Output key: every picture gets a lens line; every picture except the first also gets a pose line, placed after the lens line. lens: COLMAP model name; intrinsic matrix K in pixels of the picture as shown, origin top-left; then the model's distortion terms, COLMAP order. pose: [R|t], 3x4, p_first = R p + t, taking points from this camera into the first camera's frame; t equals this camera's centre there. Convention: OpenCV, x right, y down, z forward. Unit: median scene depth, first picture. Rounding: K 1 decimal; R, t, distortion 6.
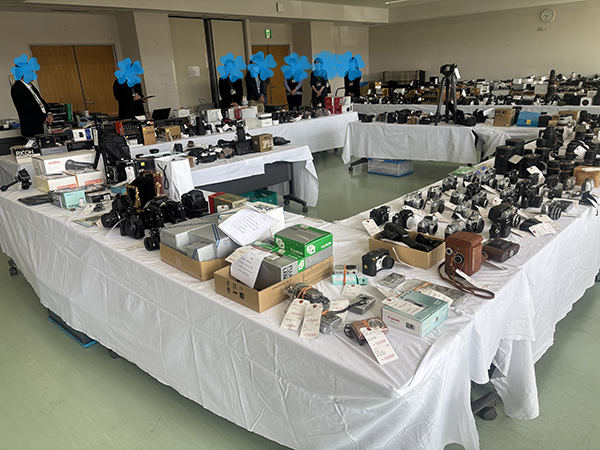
lens RADIAL K [[461.5, 0, 300.0], [0, 461.5, 225.0], [0, 0, 1]] dist [0.005945, -0.001309]
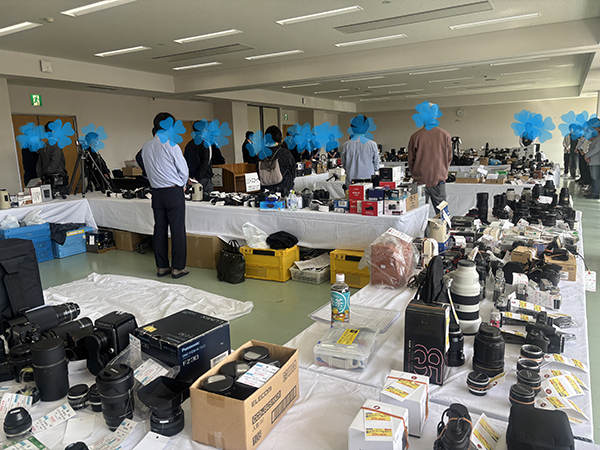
lens RADIAL K [[461.5, 0, 300.0], [0, 461.5, 225.0], [0, 0, 1]] dist [0.005945, -0.001309]
pose [[0.972967, -0.019972, 0.230078, -0.405243], [0.056572, 0.986513, -0.153599, 0.153725], [-0.223907, 0.162462, 0.960974, -0.368004]]
